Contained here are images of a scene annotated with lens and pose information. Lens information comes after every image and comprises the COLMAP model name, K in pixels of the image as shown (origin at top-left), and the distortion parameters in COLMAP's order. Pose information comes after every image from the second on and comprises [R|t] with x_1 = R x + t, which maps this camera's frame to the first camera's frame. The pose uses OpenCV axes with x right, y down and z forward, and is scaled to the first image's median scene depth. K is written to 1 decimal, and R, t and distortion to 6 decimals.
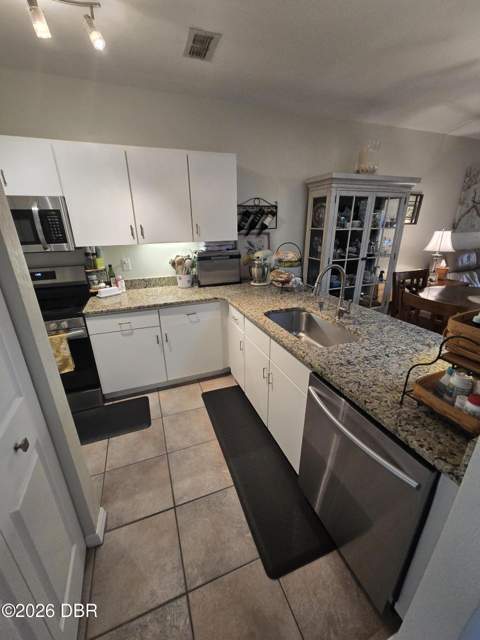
lens RADIAL K [[263.4, 0, 241.6], [0, 263.4, 321.6], [0, 0, 1]] dist [0.000106, -0.000598]
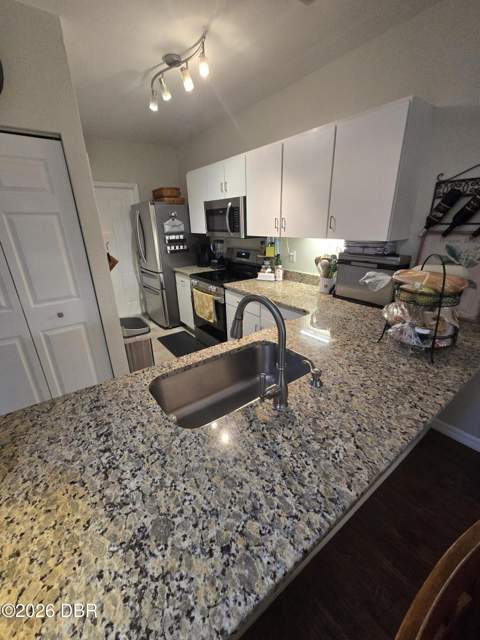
lens RADIAL K [[263.4, 0, 240.8], [0, 263.4, 321.5], [0, 0, 1]] dist [0.000106, -0.000598]
pose [[0.259751, 0.351524, -0.899422, 0.597880], [-0.324054, 0.909114, 0.261726, -0.211965], [0.909680, 0.223477, 0.350056, 0.573899]]
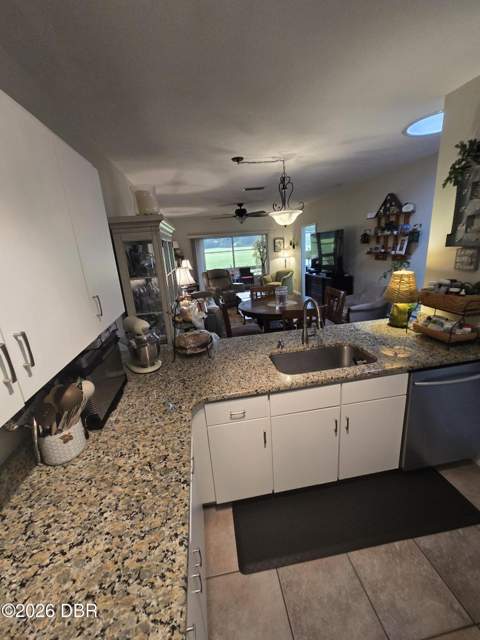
lens RADIAL K [[263.4, 0, 243.0], [0, 263.4, 320.8], [0, 0, 1]] dist [0.000106, -0.000598]
pose [[0.206672, -0.271952, 0.939856, -0.564062], [0.409344, 0.896516, 0.169398, -0.317821], [-0.888664, 0.349714, 0.296607, 0.693357]]
